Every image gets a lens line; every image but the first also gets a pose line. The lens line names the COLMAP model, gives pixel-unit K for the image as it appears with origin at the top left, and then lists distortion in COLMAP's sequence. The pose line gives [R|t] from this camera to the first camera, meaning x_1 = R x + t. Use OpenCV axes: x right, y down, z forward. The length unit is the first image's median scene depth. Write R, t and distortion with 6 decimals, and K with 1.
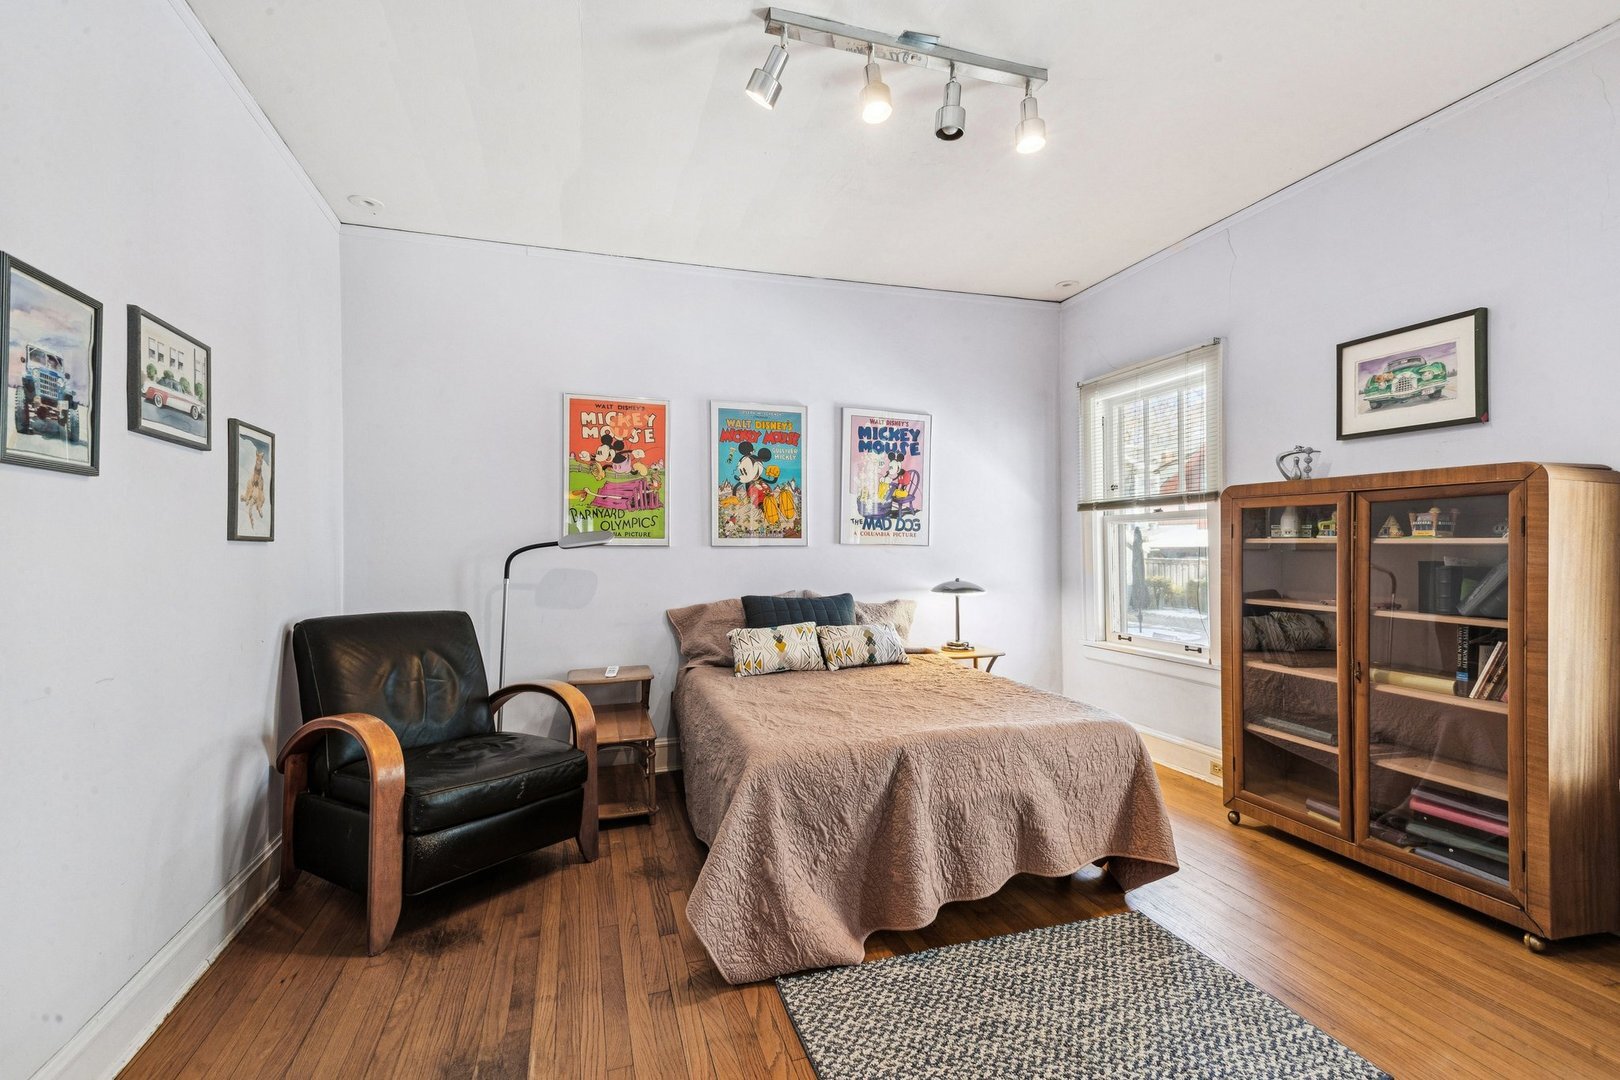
lens RADIAL K [[739.3, 0, 803.5], [0, 739.3, 535.1], [0, 0, 1]] dist [0.010270, -0.003081]
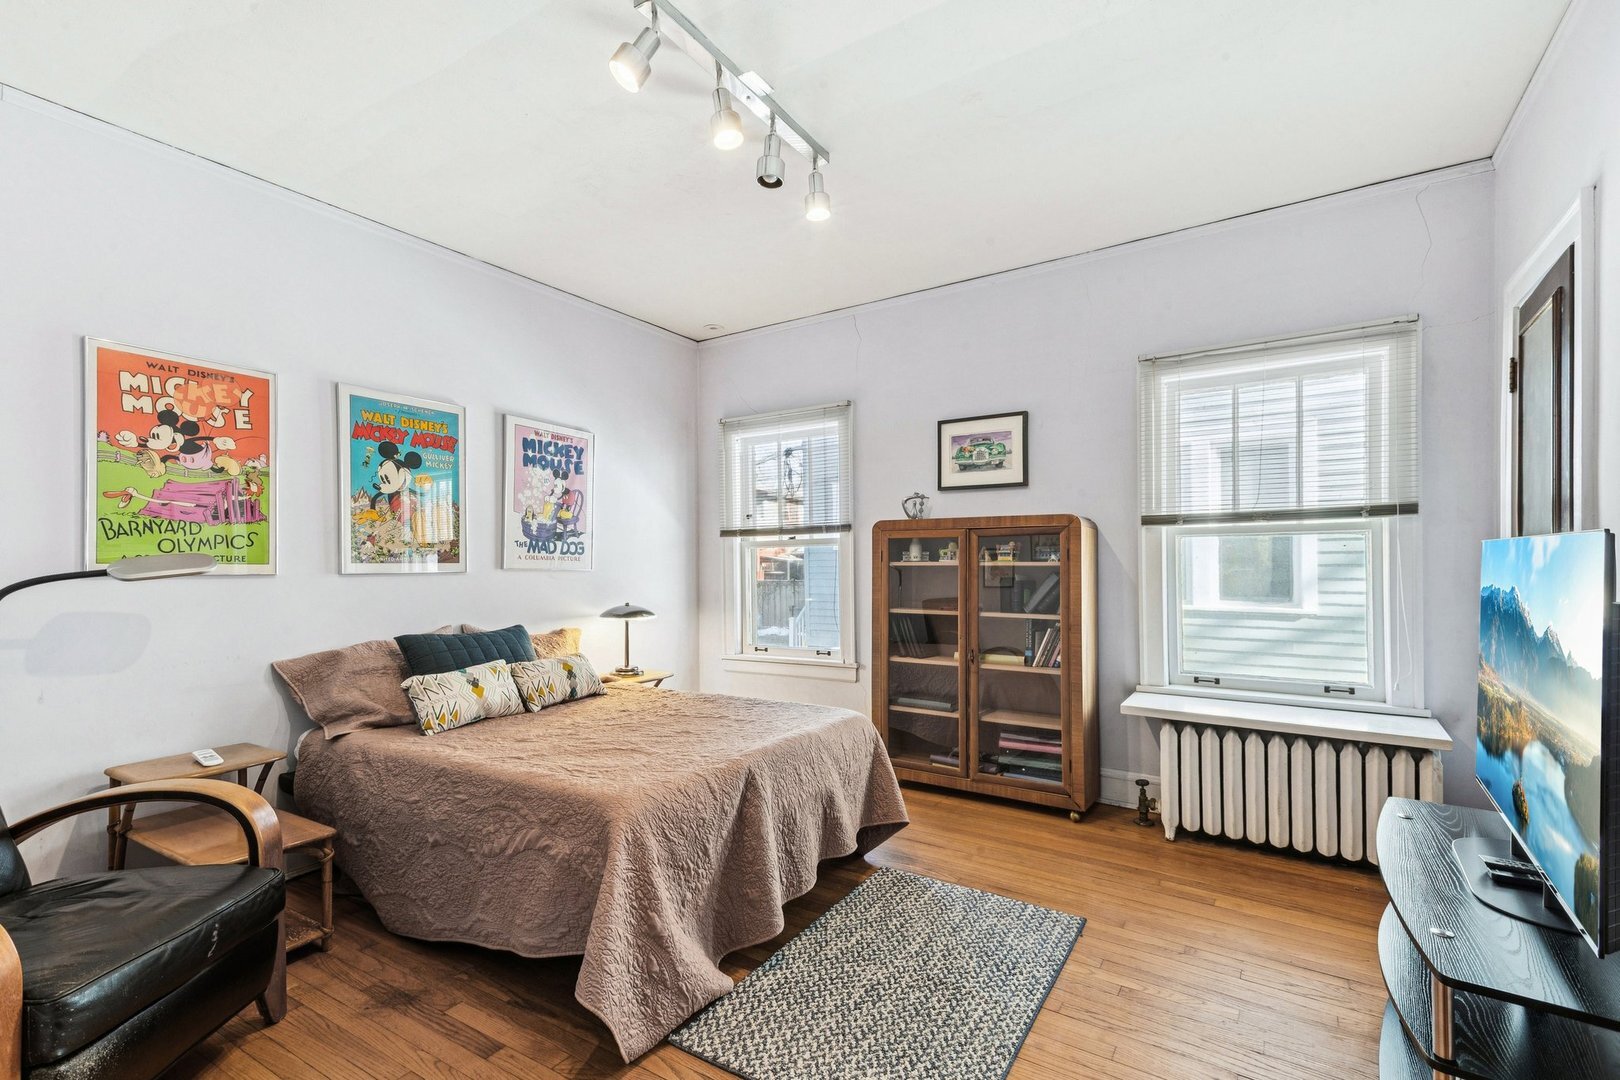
lens RADIAL K [[739.3, 0, 828.5], [0, 739.3, 556.8], [0, 0, 1]] dist [0.010270, -0.003081]
pose [[0.750693, 0.003058, 0.660644, -0.341856], [-0.002019, 0.999995, -0.002334, -0.001994], [-0.660648, 0.000418, 0.750696, 0.115171]]
